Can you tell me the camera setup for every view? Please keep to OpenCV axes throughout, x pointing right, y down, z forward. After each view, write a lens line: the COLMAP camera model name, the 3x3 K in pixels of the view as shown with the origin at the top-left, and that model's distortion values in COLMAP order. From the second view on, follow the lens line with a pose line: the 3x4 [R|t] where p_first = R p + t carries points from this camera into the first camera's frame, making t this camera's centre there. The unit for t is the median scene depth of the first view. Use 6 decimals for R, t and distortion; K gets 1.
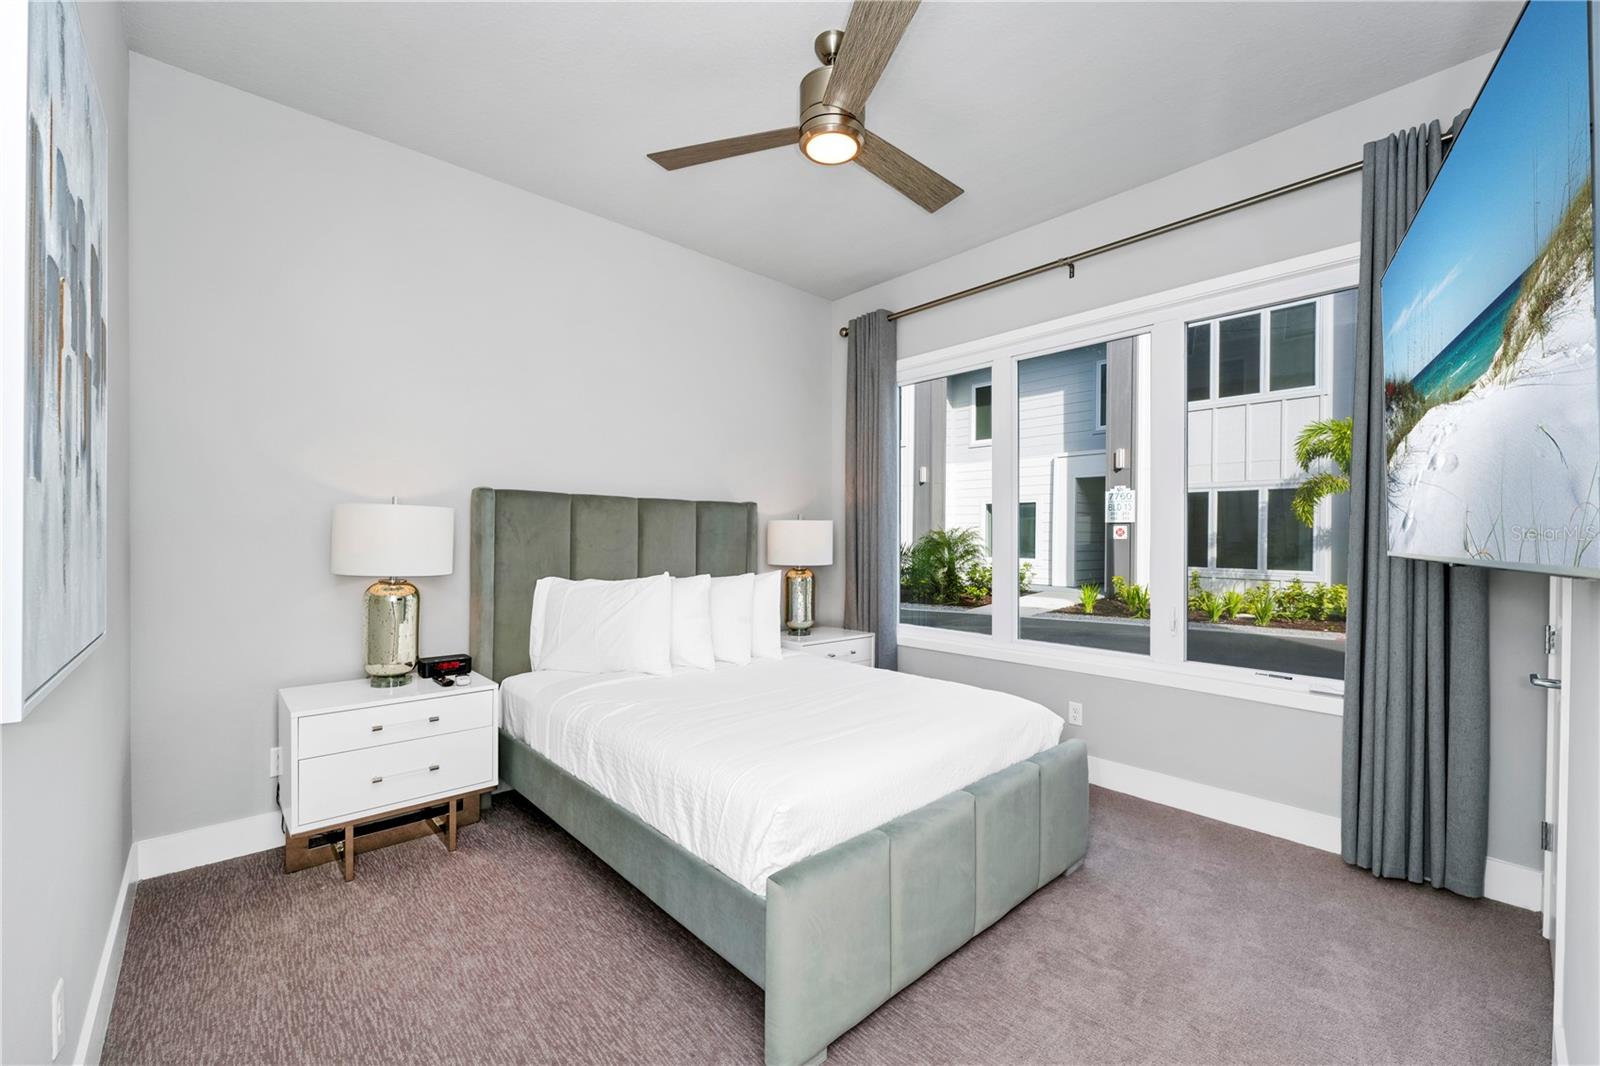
lens RADIAL K [[652.9, 0, 786.8], [0, 652.9, 544.1], [0, 0, 1]] dist [0.003651, -0.000064]
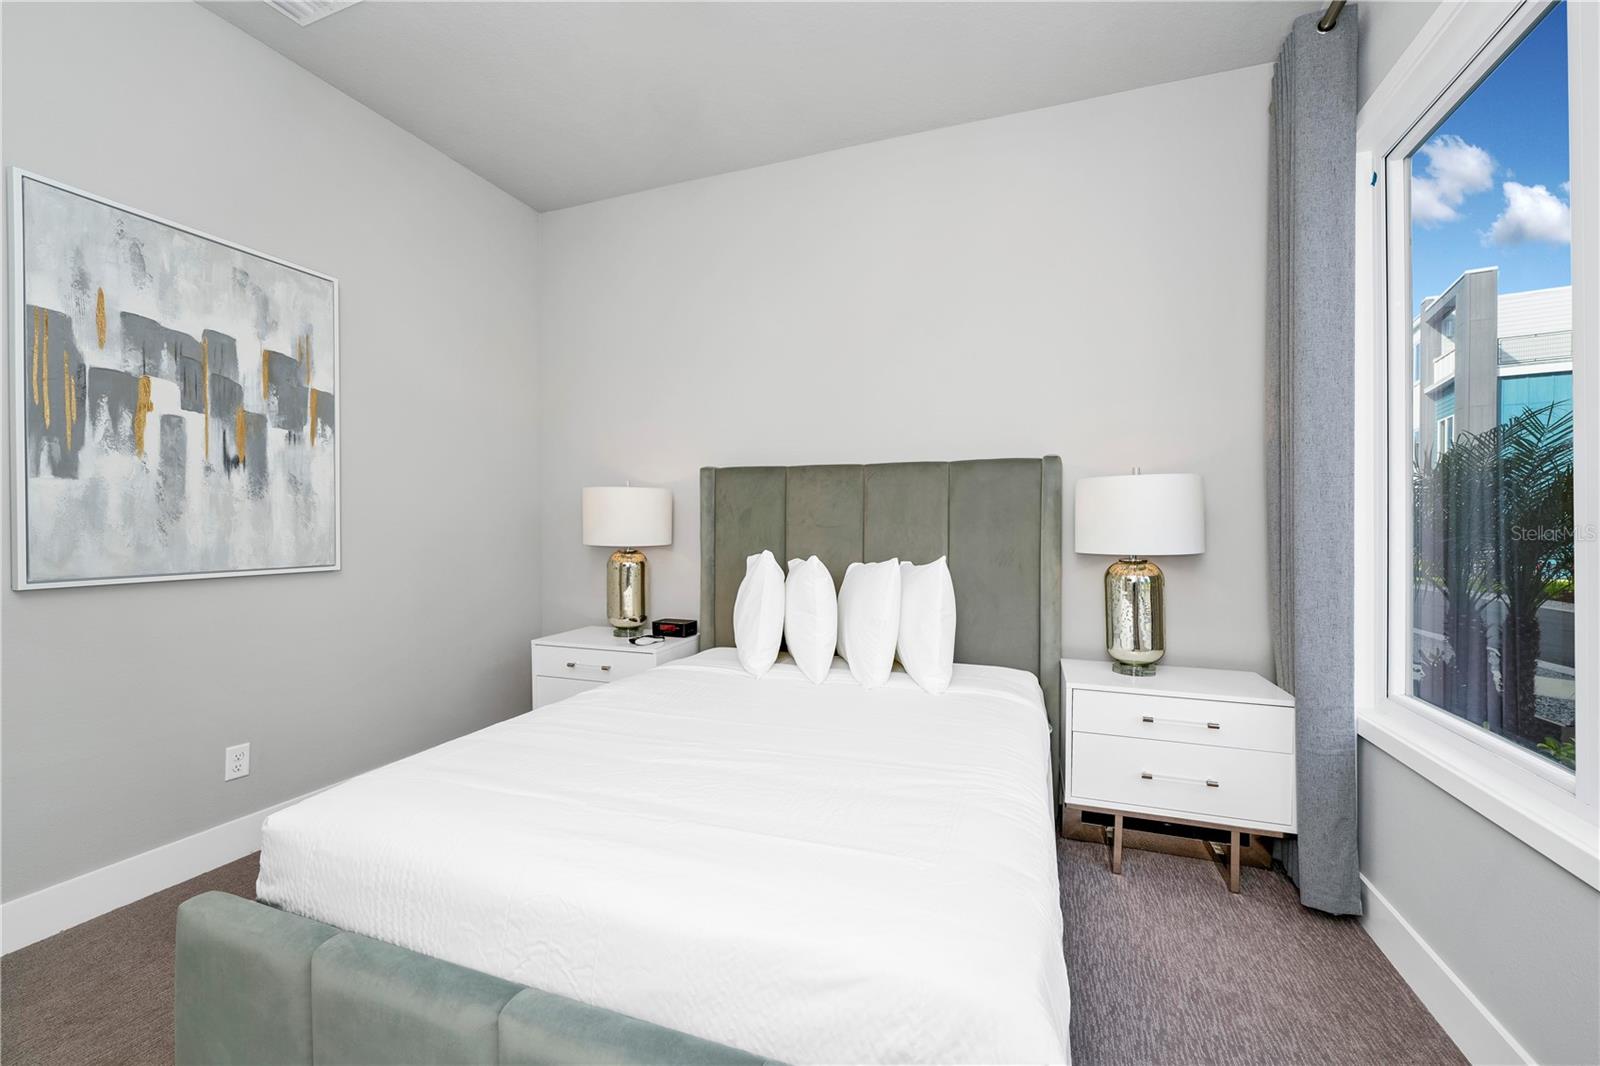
lens RADIAL K [[691.7, 0, 788.4], [0, 691.7, 521.7], [0, 0, 1]] dist [0.031035, 0.000085]
pose [[0.469509, -0.010471, -0.882865, 0.696547], [-0.006025, 0.999868, -0.015063, 0.022312], [0.882907, 0.012392, 0.469385, 0.687717]]
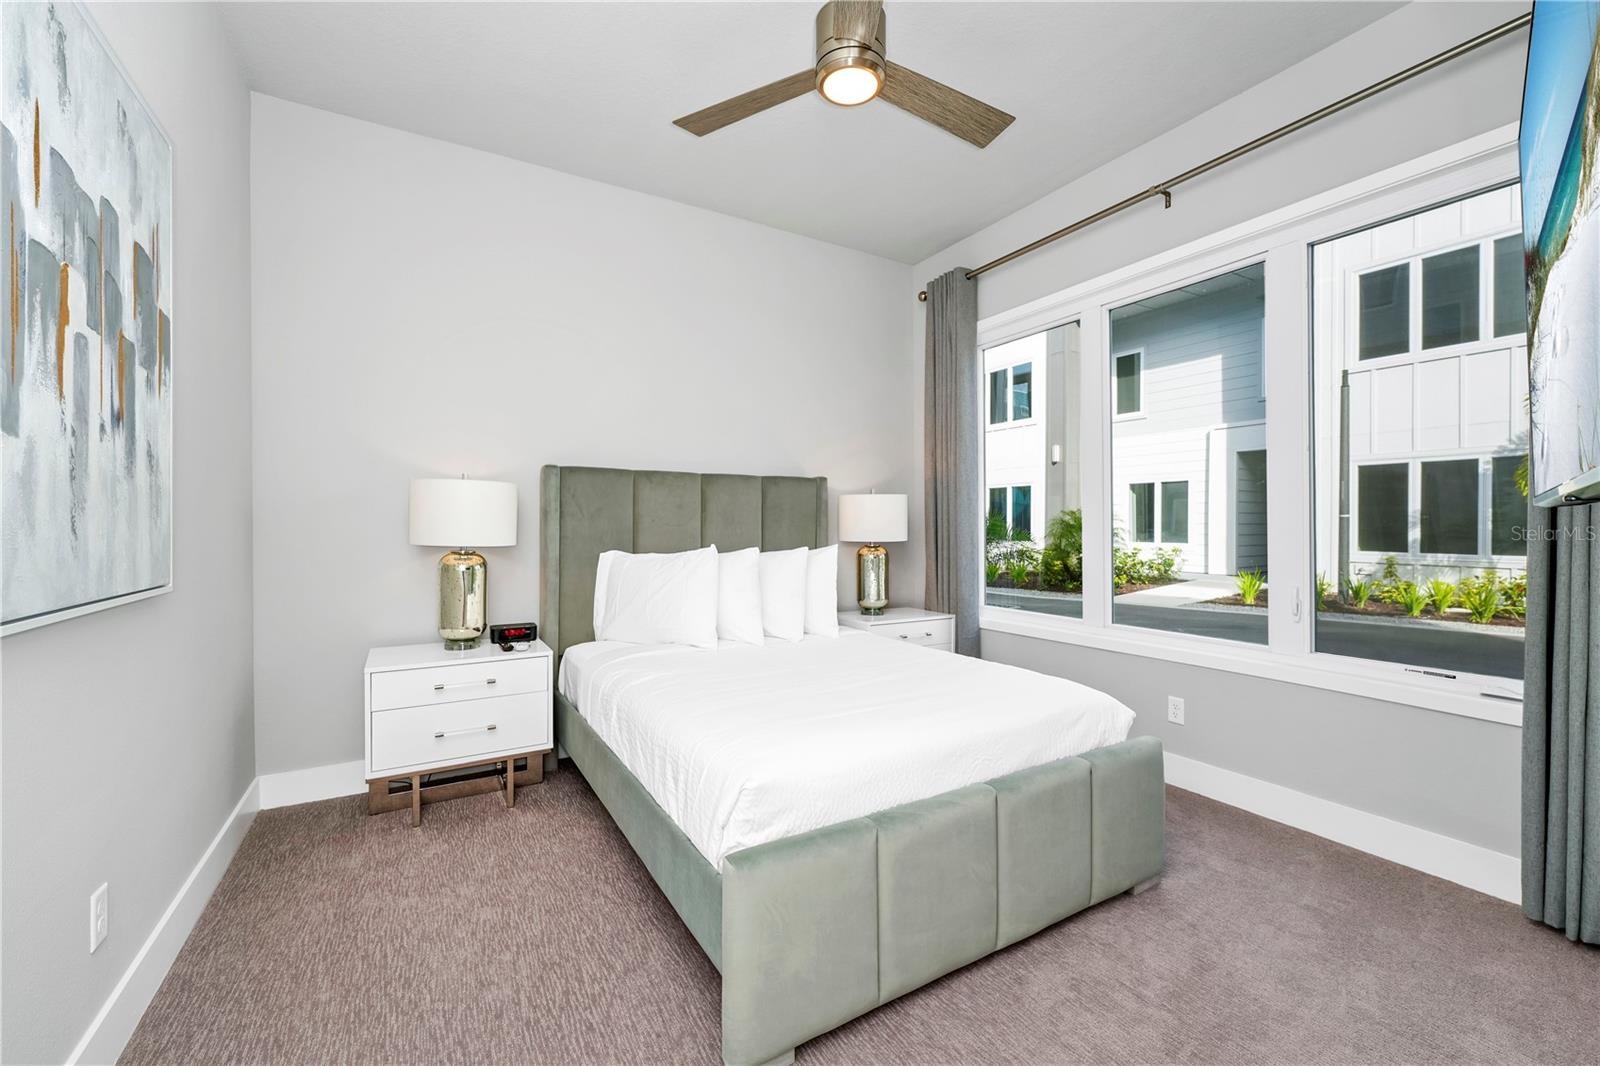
lens RADIAL K [[652.9, 0, 779.5], [0, 652.9, 528.2], [0, 0, 1]] dist [0.003651, -0.000064]
pose [[0.978959, -0.004526, -0.204007, 0.131686], [0.003833, 0.999985, -0.003793, 0.024600], [0.204021, 0.002931, 0.978962, 0.055441]]
